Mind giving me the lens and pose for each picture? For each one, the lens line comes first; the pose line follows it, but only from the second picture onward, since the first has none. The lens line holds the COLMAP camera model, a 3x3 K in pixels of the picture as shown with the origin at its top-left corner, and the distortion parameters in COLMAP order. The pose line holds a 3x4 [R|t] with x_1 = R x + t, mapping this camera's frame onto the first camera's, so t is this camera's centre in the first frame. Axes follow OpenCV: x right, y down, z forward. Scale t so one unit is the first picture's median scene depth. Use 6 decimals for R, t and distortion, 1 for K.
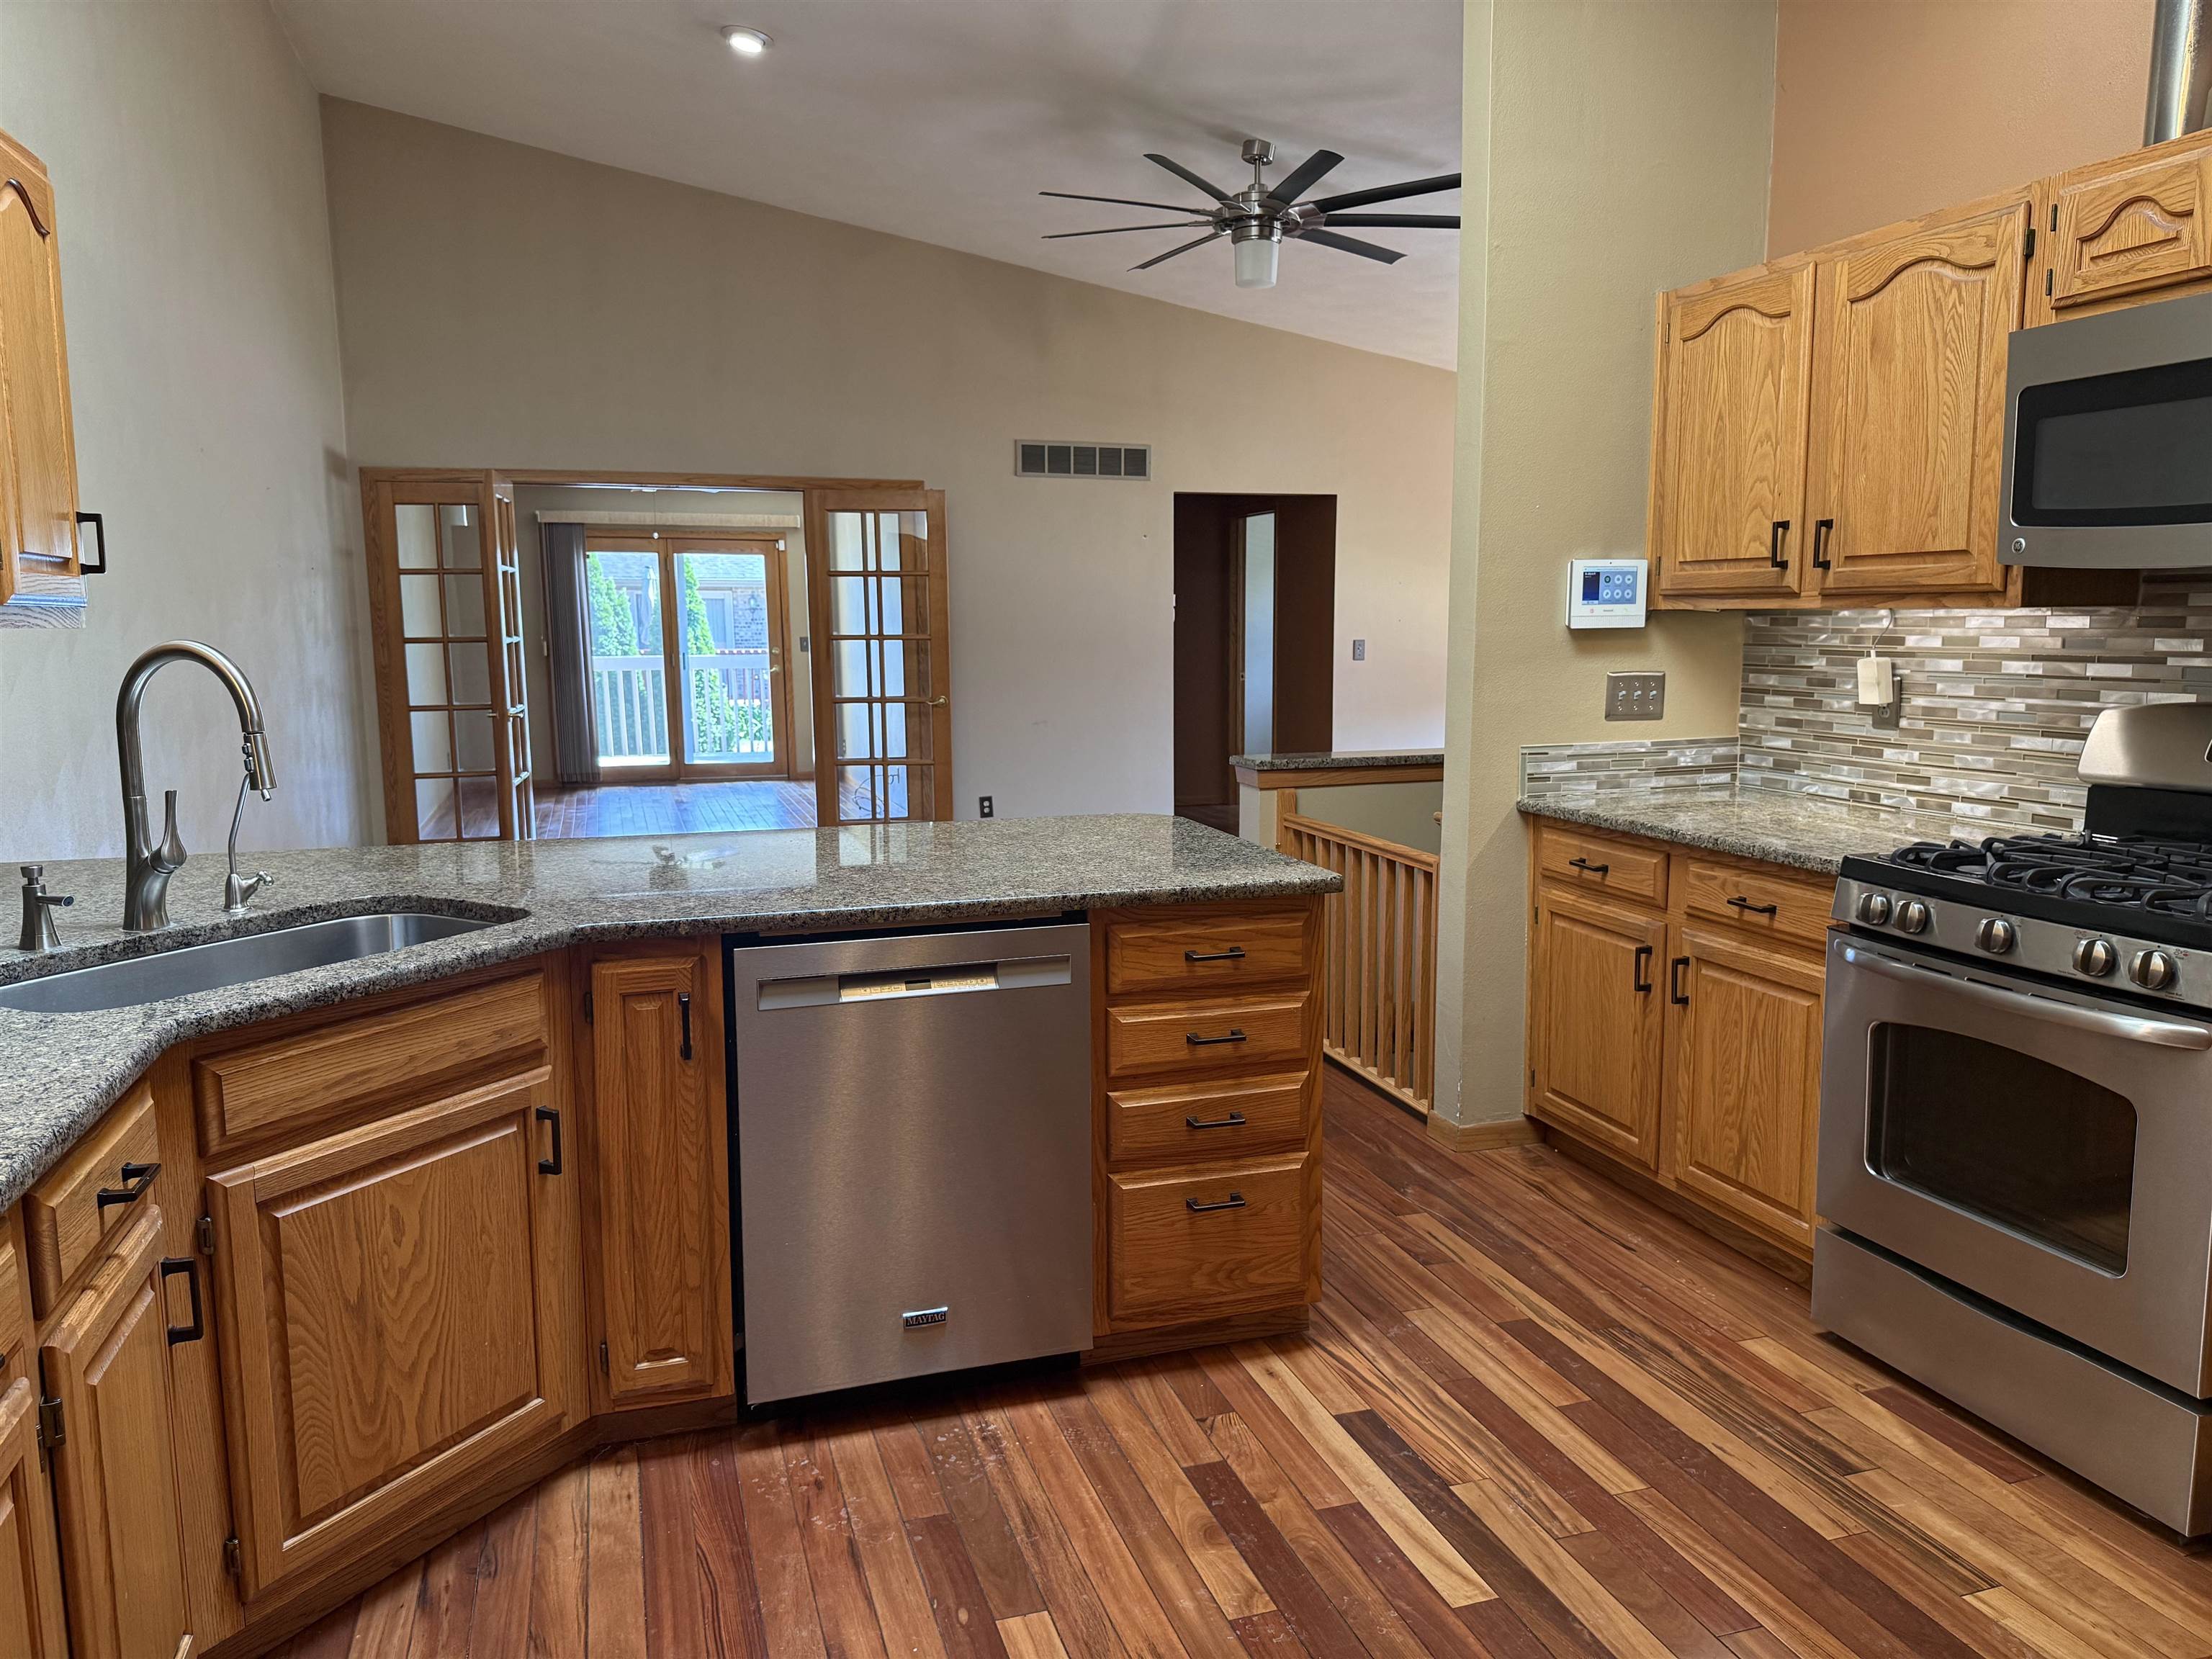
lens RADIAL K [[1539.4, 0, 1110.1], [0, 1539.4, 833.0], [0, 0, 1]] dist [0.095458, -0.117376]
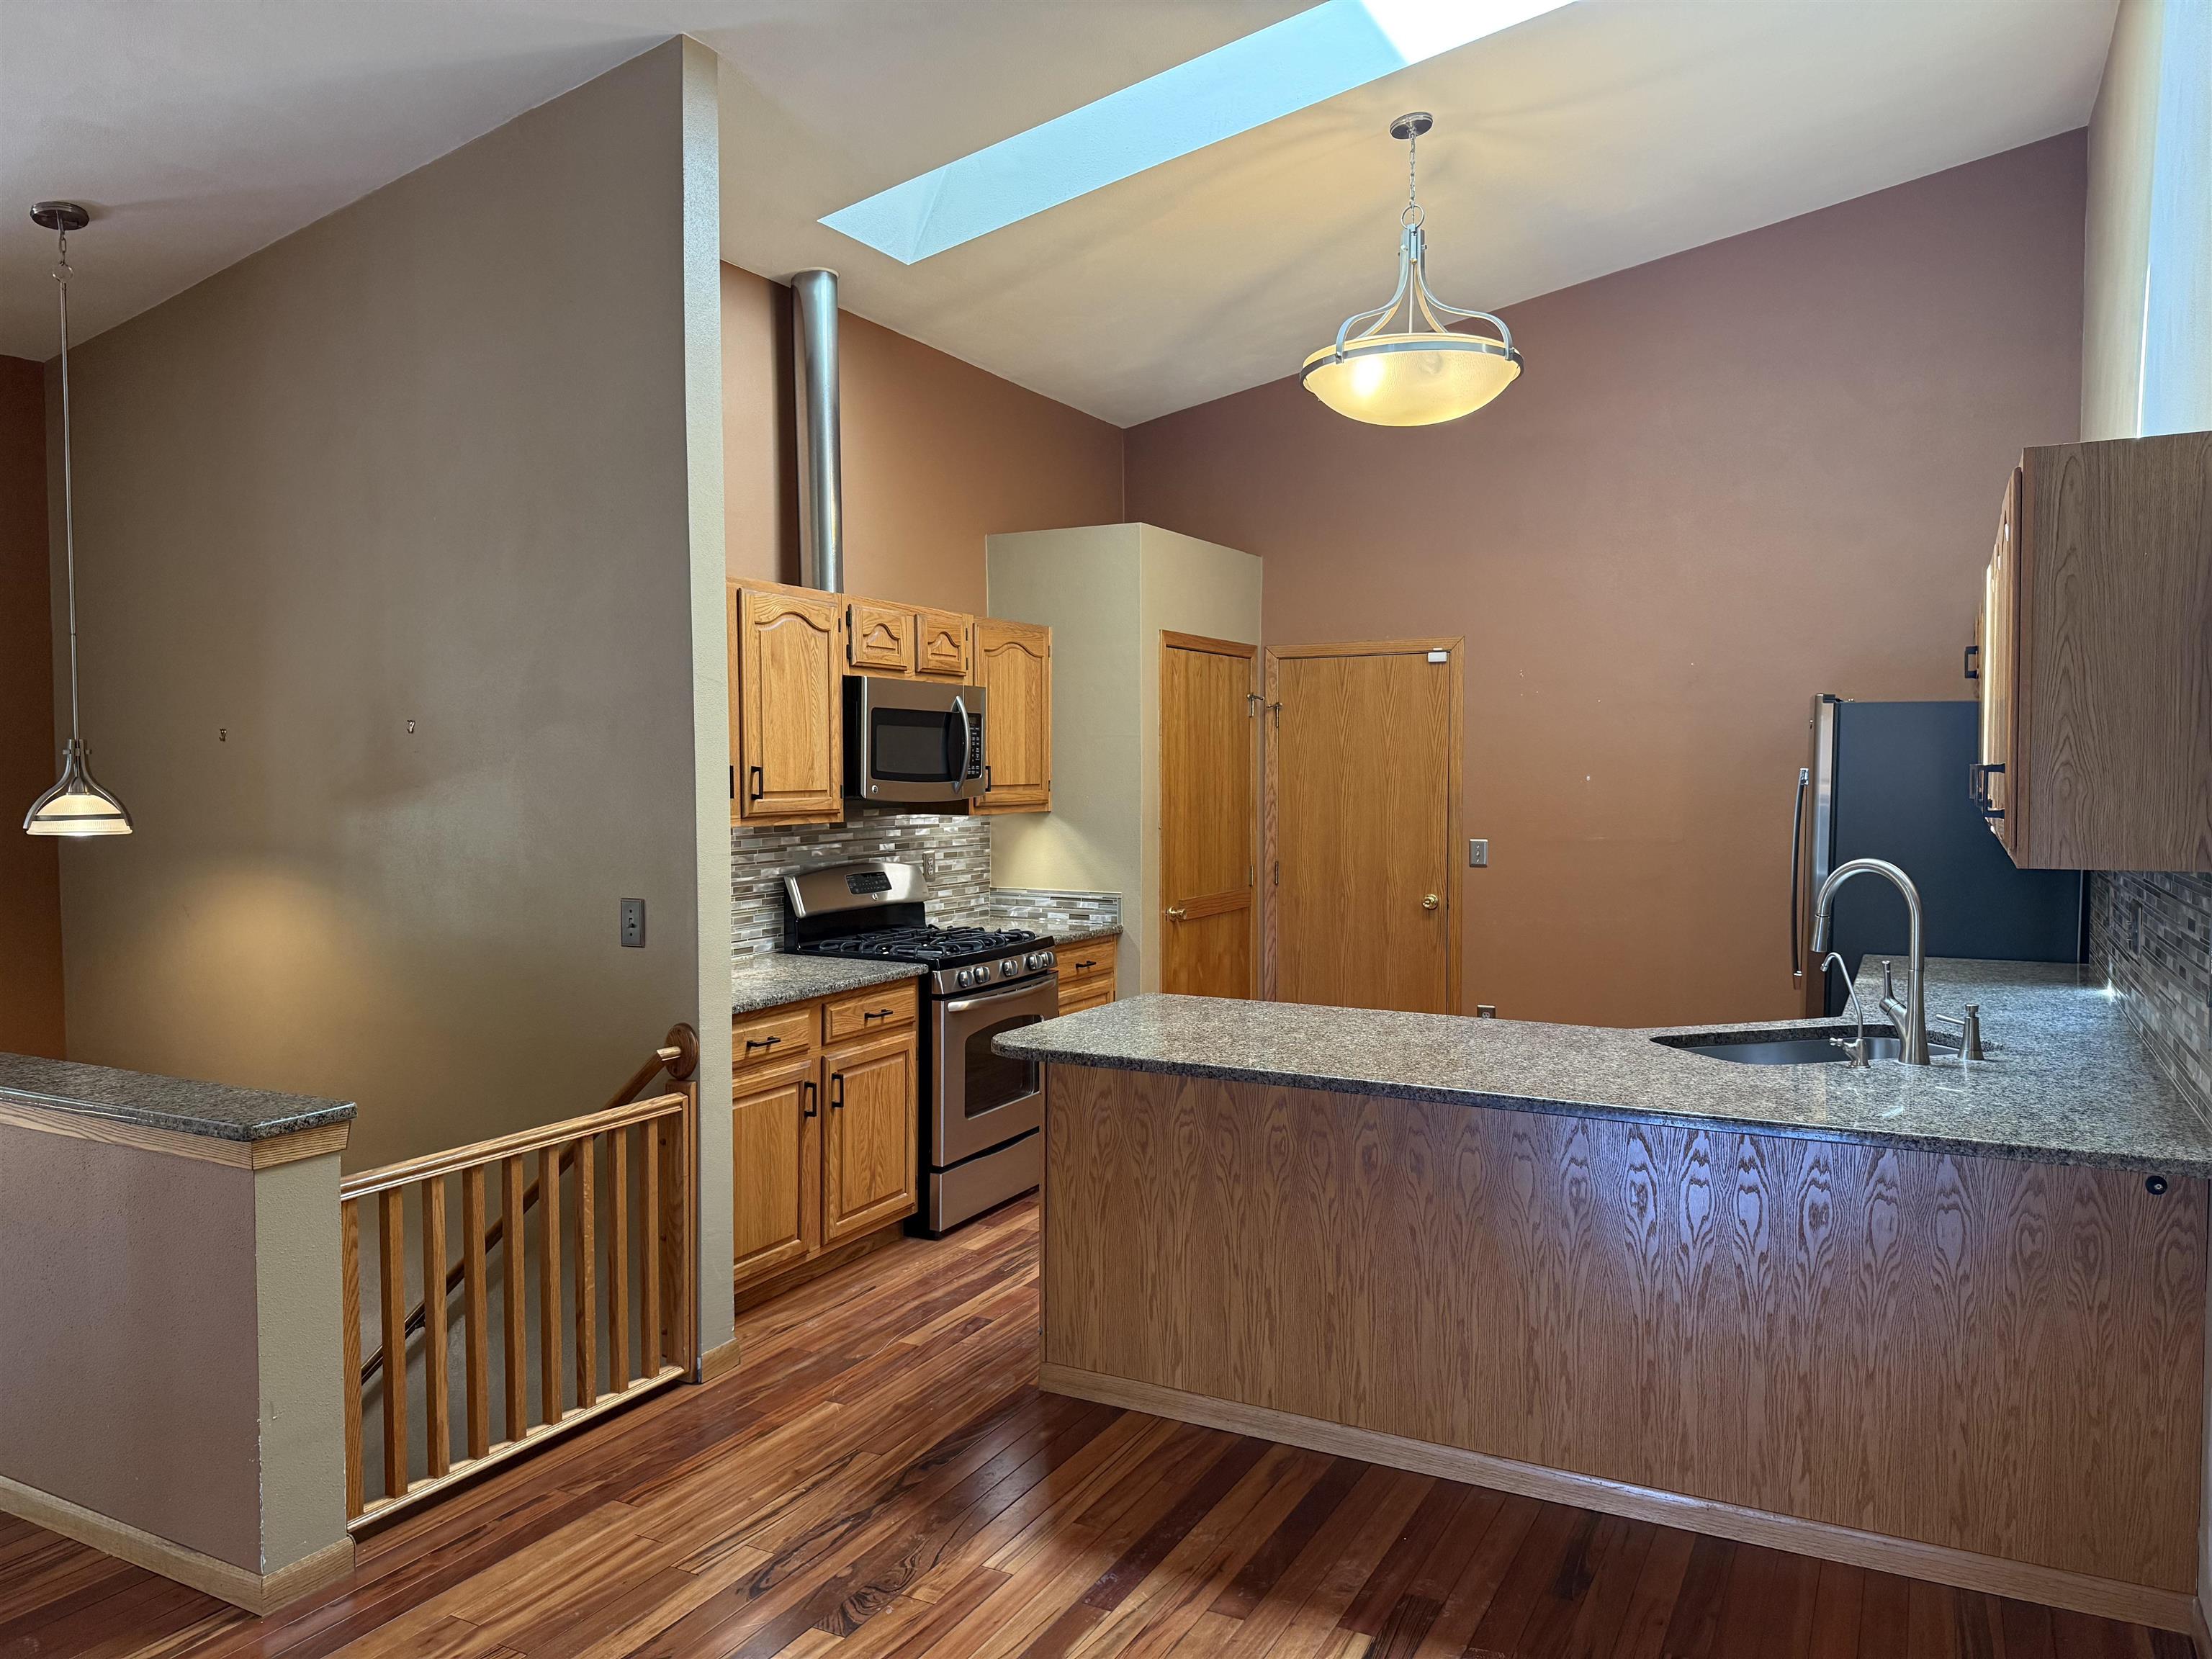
lens RADIAL K [[1539.4, 0, 1110.1], [0, 1539.4, 833.0], [0, 0, 1]] dist [0.095458, -0.117376]
pose [[-0.697469, -0.020379, 0.716325, -0.864580], [0.107841, 0.985227, 0.133032, -0.317184], [-0.708454, 0.170035, -0.684968, 1.893191]]
